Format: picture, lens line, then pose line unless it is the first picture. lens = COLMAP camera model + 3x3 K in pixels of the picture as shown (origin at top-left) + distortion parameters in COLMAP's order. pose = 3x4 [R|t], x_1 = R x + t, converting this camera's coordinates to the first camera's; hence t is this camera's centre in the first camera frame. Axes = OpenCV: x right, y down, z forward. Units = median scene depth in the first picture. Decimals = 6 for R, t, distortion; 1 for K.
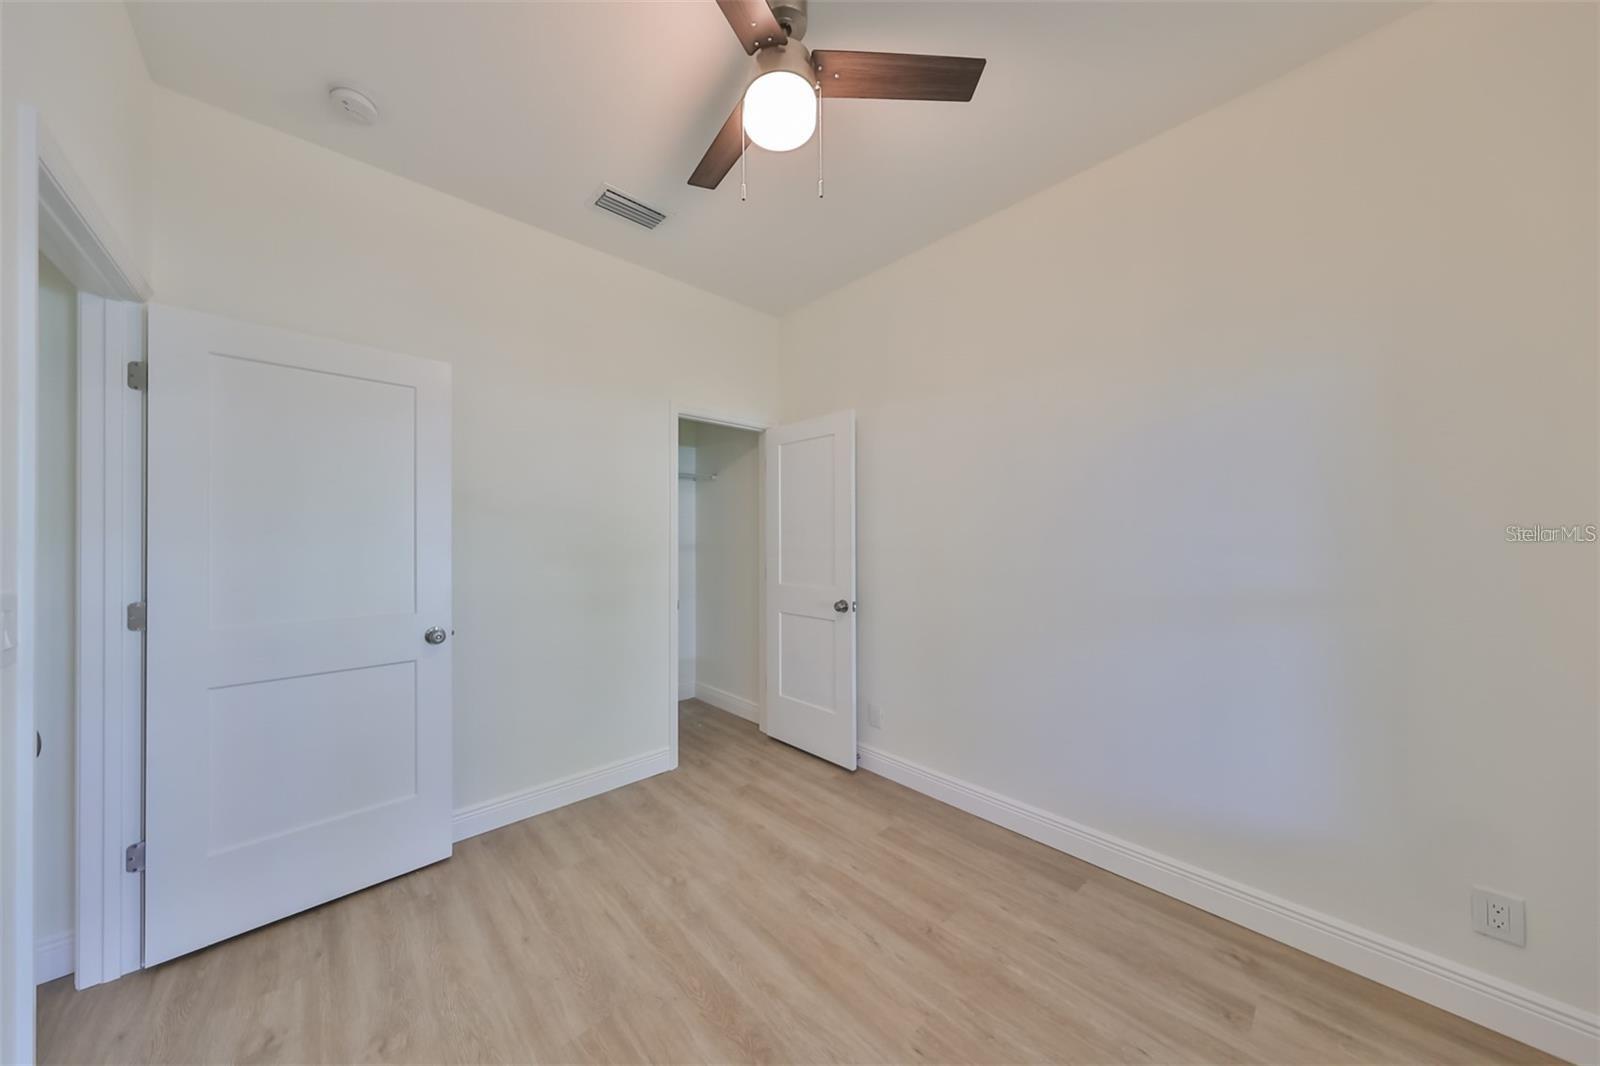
lens RADIAL K [[497.7, 0, 793.0], [0, 497.7, 541.4], [0, 0, 1]] dist [-0.000889, 0.000117]
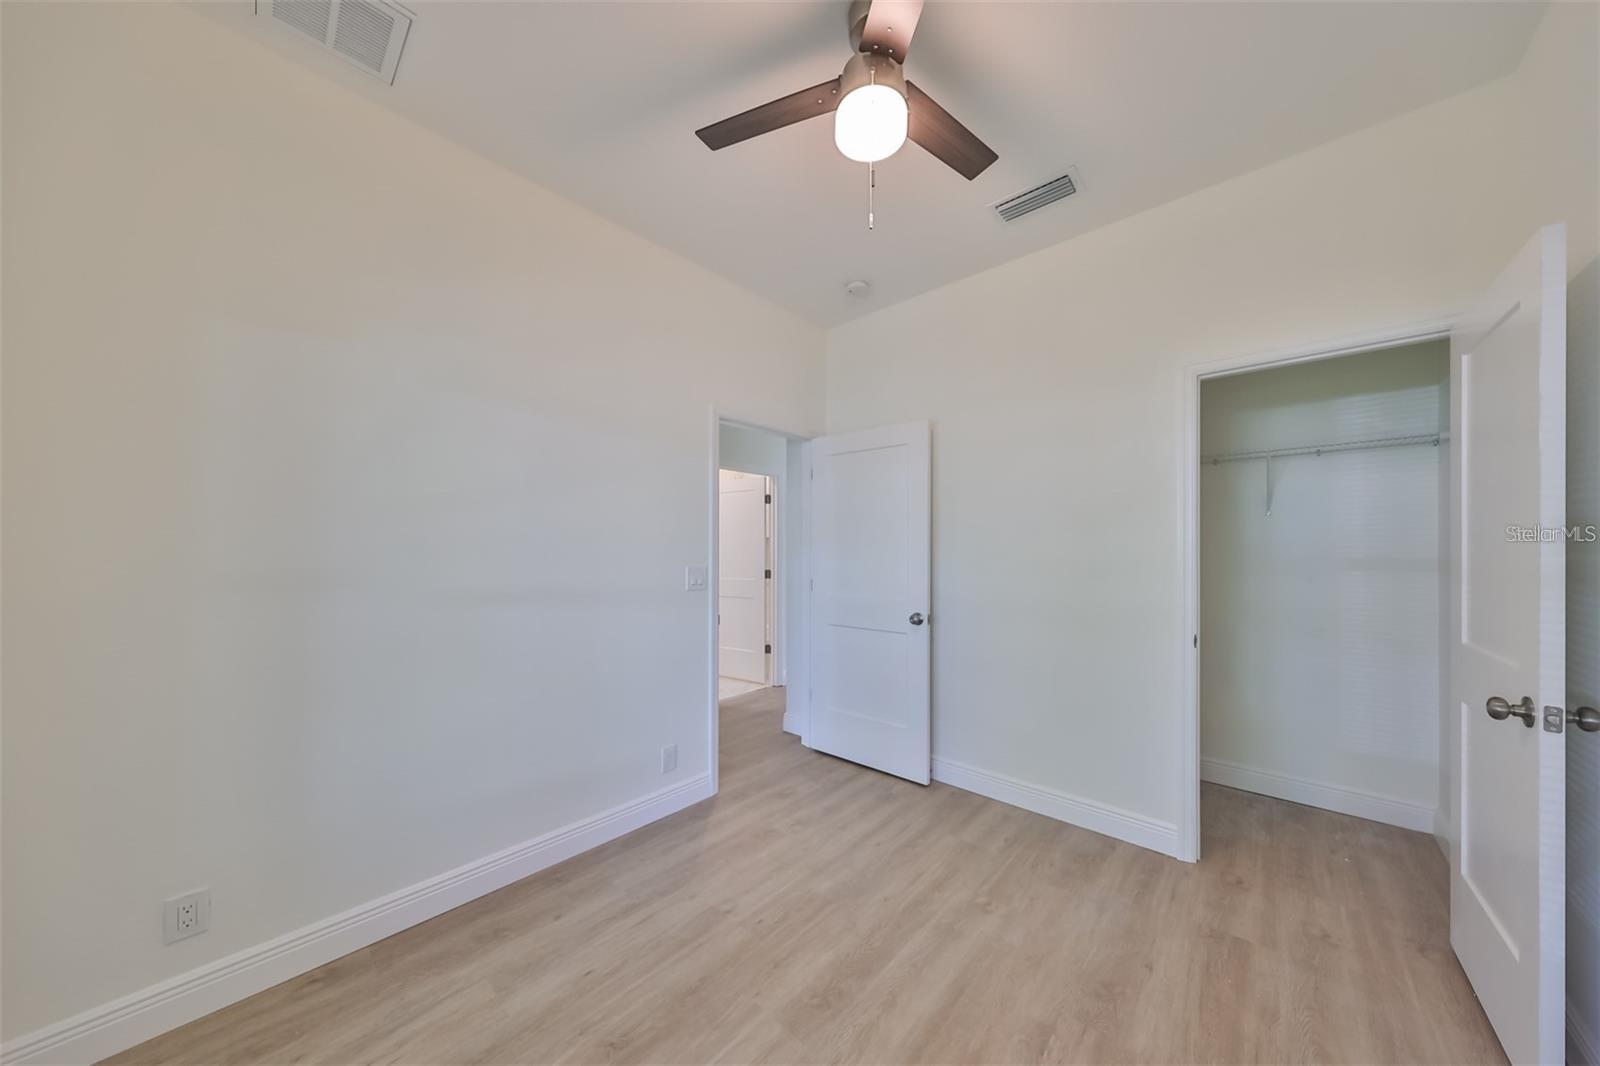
lens RADIAL K [[497.7, 0, 760.1], [0, 497.7, 545.5], [0, 0, 1]] dist [-0.000889, 0.000117]
pose [[0.085600, -0.013451, -0.996239, 0.775292], [-0.004055, 0.999896, -0.013849, 0.012906], [0.996321, 0.005225, 0.085537, 0.553637]]
